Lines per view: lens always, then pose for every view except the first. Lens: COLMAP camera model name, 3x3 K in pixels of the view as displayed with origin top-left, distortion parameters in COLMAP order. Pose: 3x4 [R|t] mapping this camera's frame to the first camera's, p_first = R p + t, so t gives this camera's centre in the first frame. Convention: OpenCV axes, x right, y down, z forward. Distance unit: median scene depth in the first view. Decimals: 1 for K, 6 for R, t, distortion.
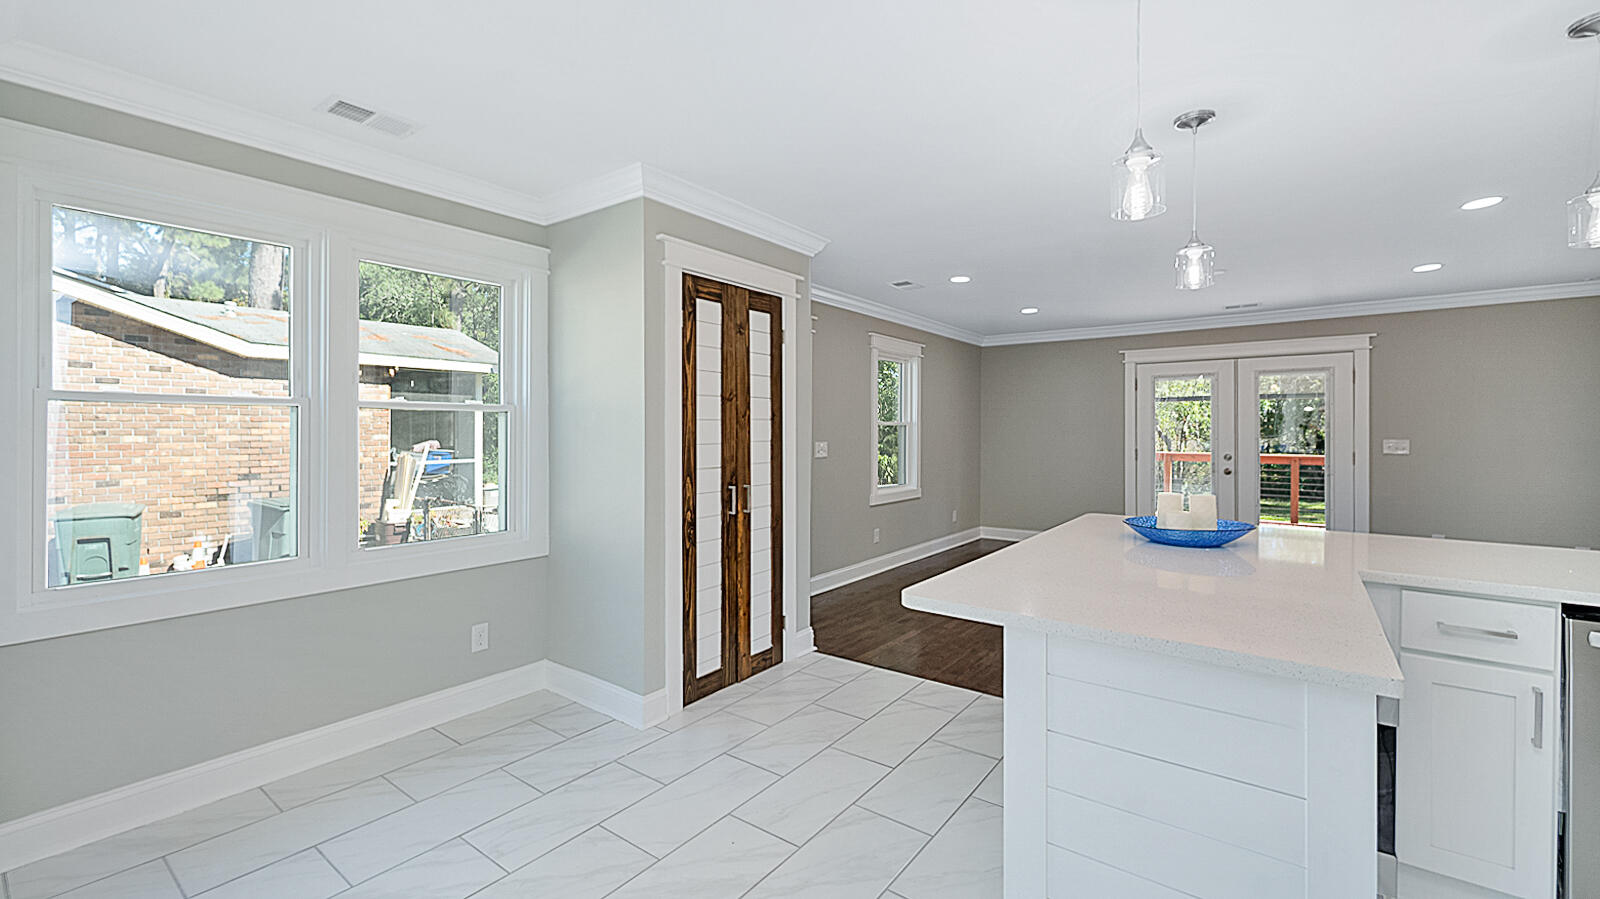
lens RADIAL K [[652.4, 0, 805.3], [0, 652.4, 435.5], [0, 0, 1]] dist [0.001039, -0.000003]
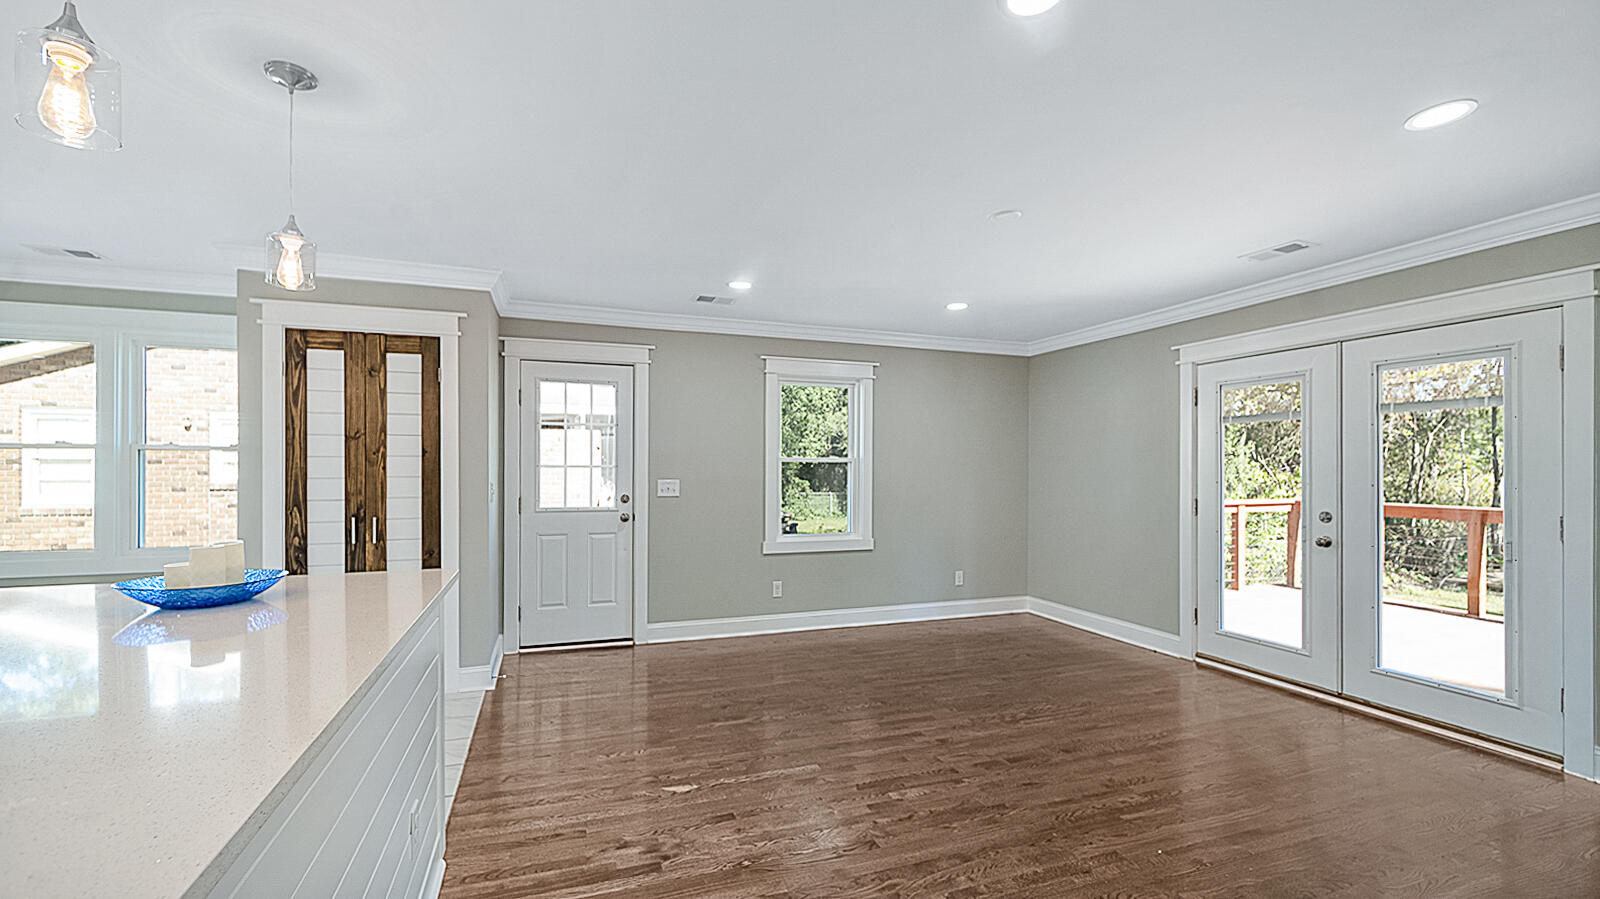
lens RADIAL K [[677.3, 0, 794.8], [0, 677.3, 470.5], [0, 0, 1]] dist [0.001295, -0.000076]
pose [[0.829945, 0.005396, -0.557819, 1.112036], [-0.007415, 0.999972, -0.001359, -0.004895], [0.557796, 0.005264, 0.829961, 0.468195]]
